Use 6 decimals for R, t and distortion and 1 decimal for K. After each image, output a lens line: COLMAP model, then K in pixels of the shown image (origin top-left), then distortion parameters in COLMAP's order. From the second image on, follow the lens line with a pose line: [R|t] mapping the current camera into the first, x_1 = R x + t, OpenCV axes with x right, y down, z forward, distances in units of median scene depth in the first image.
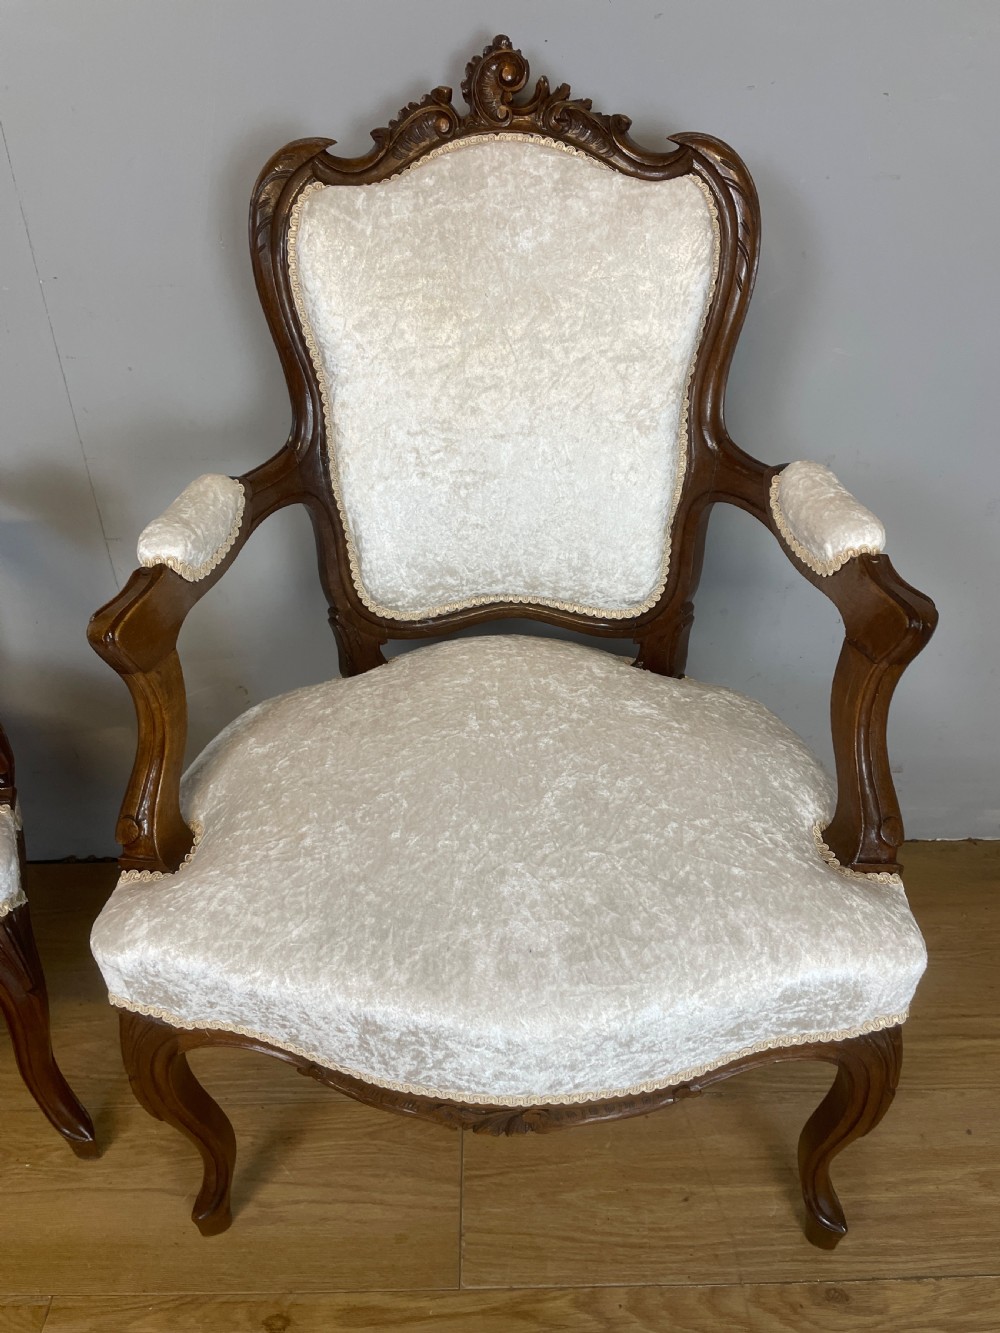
lens RADIAL K [[1008.5, 0, 492.3], [0, 1008.5, 662.3], [0, 0, 1]] dist [0.094649, -0.124117]
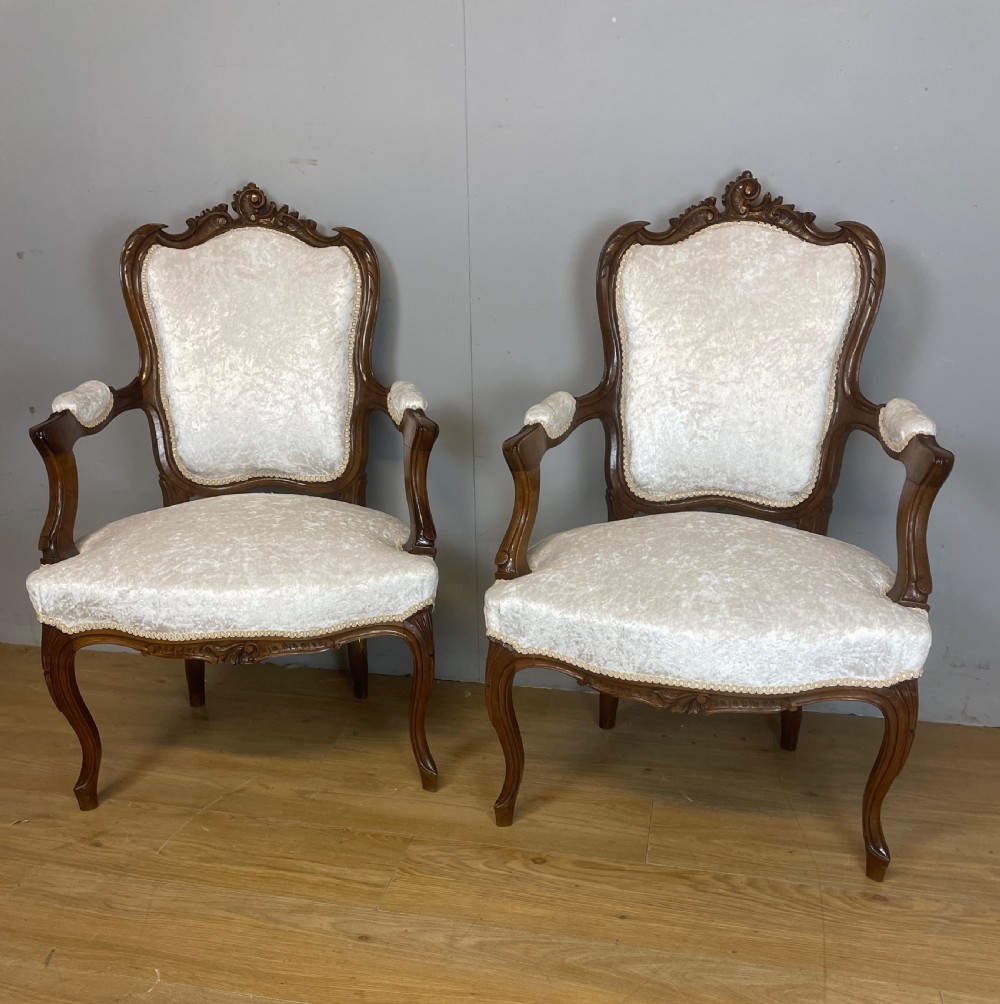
lens RADIAL K [[1012.2, 0, 487.6], [0, 1012.2, 655.2], [0, 0, 1]] dist [0.100759, -0.148550]
pose [[0.974120, 0.104974, -0.200179, 0.016626], [-0.129521, 0.985033, -0.113731, 0.527340], [0.185244, 0.136715, 0.973136, -0.782630]]
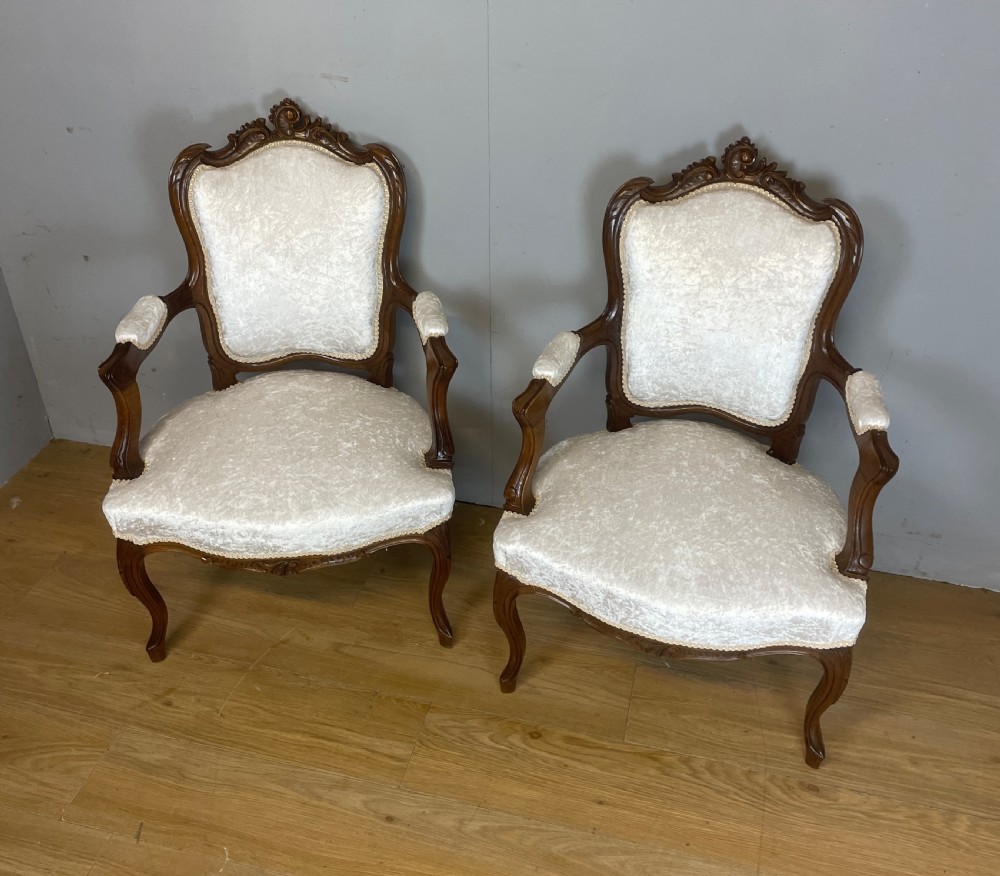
lens RADIAL K [[1008.2, 0, 497.1], [0, 1008.2, 398.4], [0, 0, 1]] dist [0.114842, -0.177742]
pose [[0.968230, 0.162118, -0.190391, 0.000813], [-0.151848, 0.986100, 0.067443, -0.171477], [0.198679, -0.036390, 0.979389, -1.076391]]
